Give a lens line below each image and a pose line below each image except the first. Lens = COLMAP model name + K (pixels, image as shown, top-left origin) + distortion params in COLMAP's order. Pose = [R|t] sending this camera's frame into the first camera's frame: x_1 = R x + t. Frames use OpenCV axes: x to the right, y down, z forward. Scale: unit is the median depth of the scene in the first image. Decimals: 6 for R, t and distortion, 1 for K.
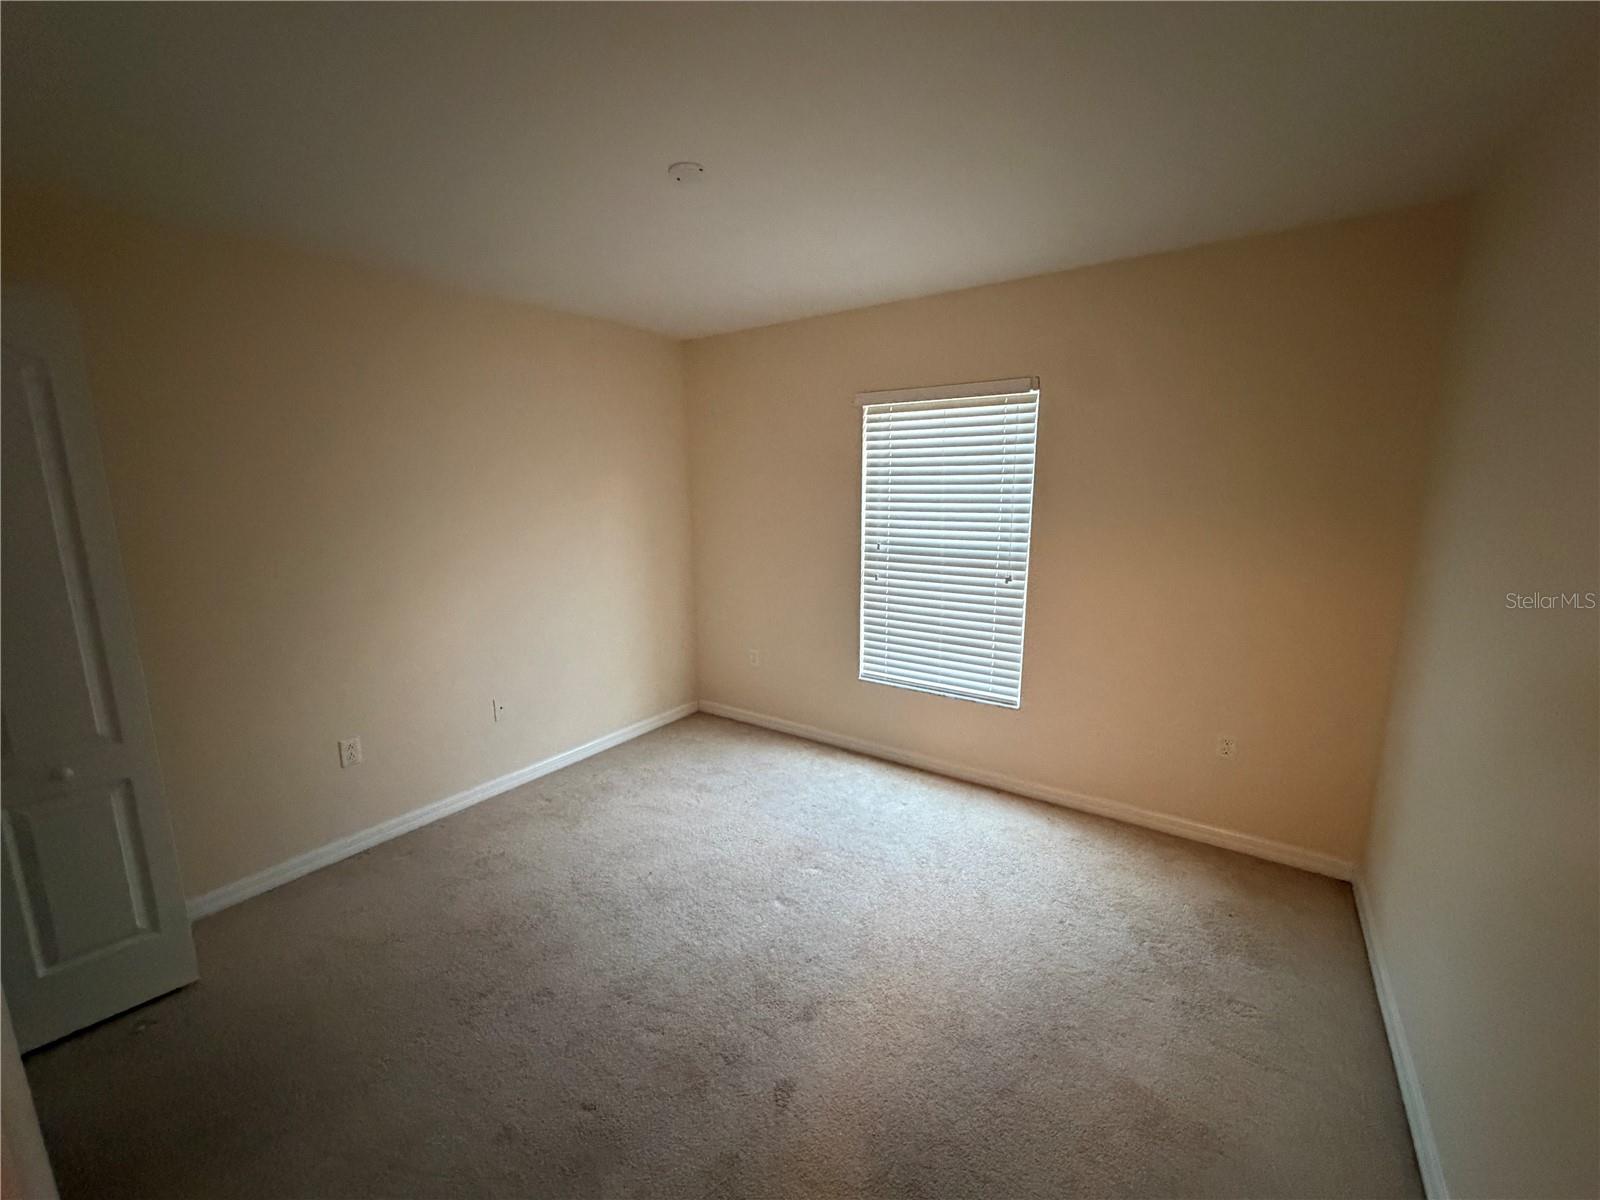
lens RADIAL K [[637.9, 0, 802.1], [0, 637.9, 596.8], [0, 0, 1]] dist [0.002674, -0.000545]
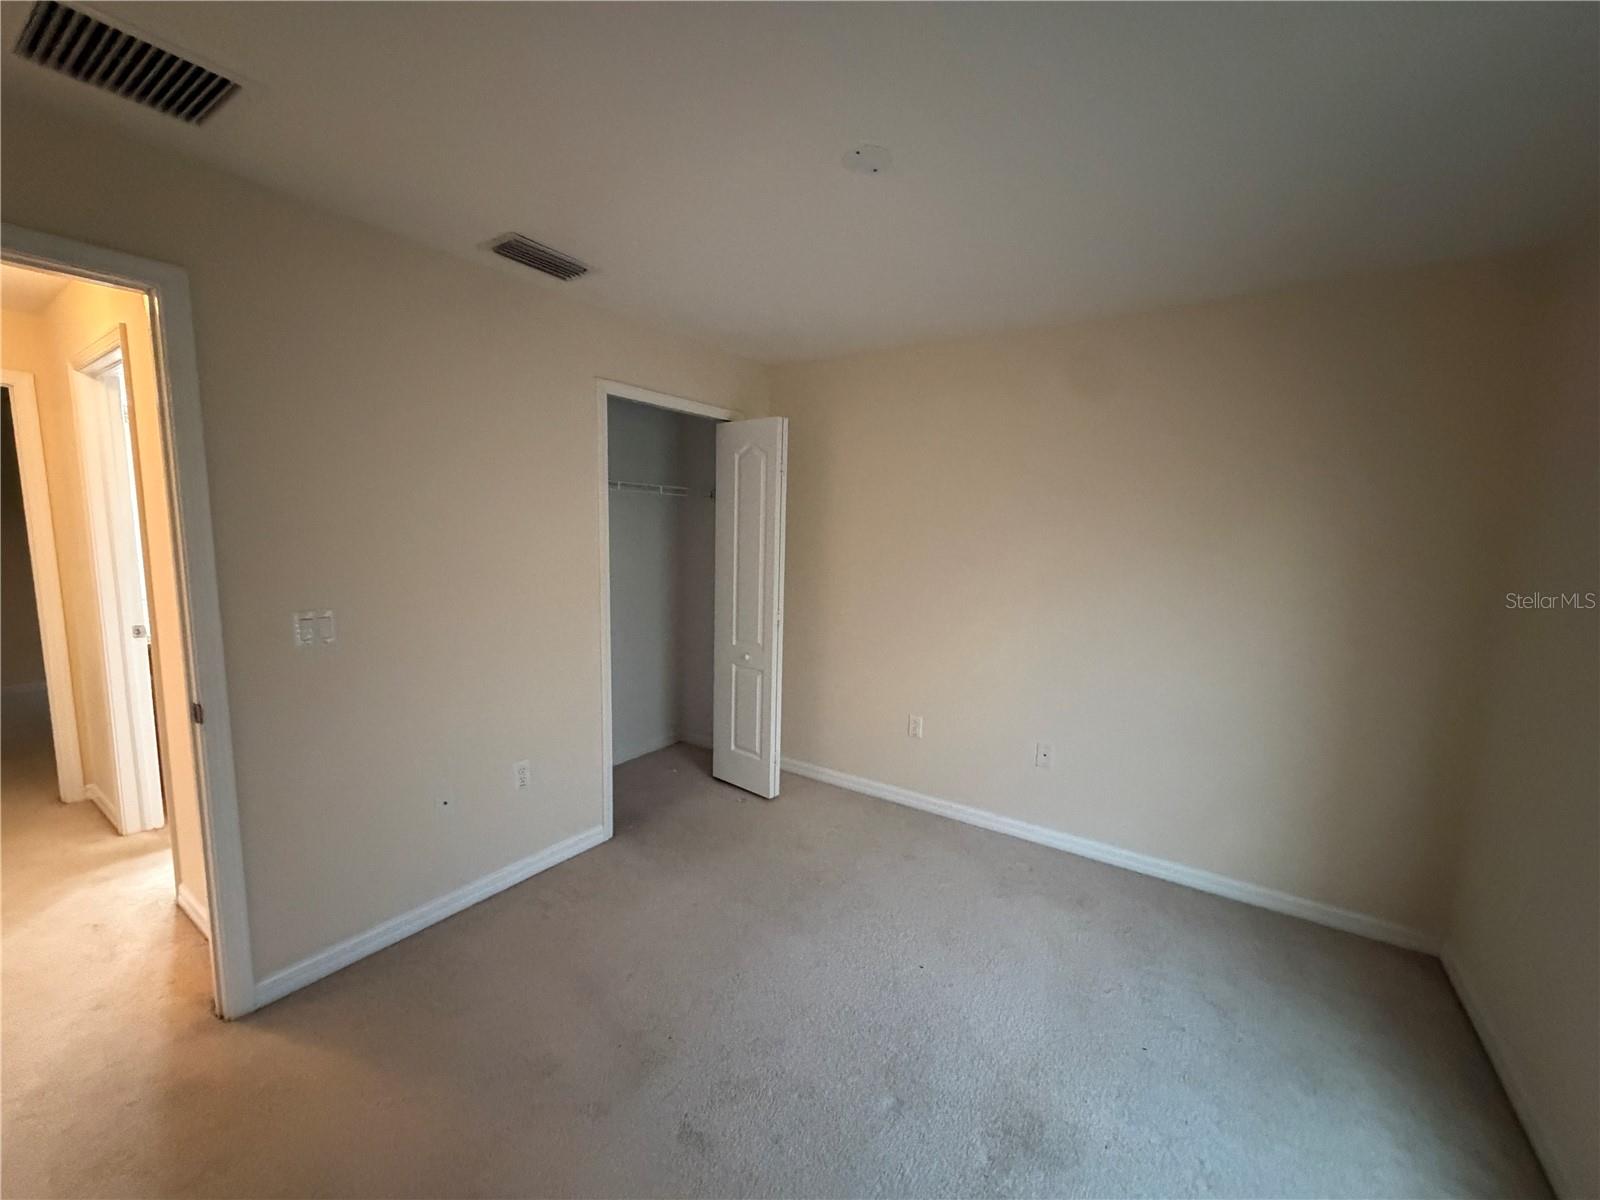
lens RADIAL K [[637.9, 0, 803.7], [0, 637.9, 600.1], [0, 0, 1]] dist [0.002674, -0.000545]
pose [[-0.002114, 0.131363, -0.991332, 0.350125], [-0.187174, 0.973762, 0.129434, -0.082757], [0.982324, 0.185825, 0.022530, 0.482333]]
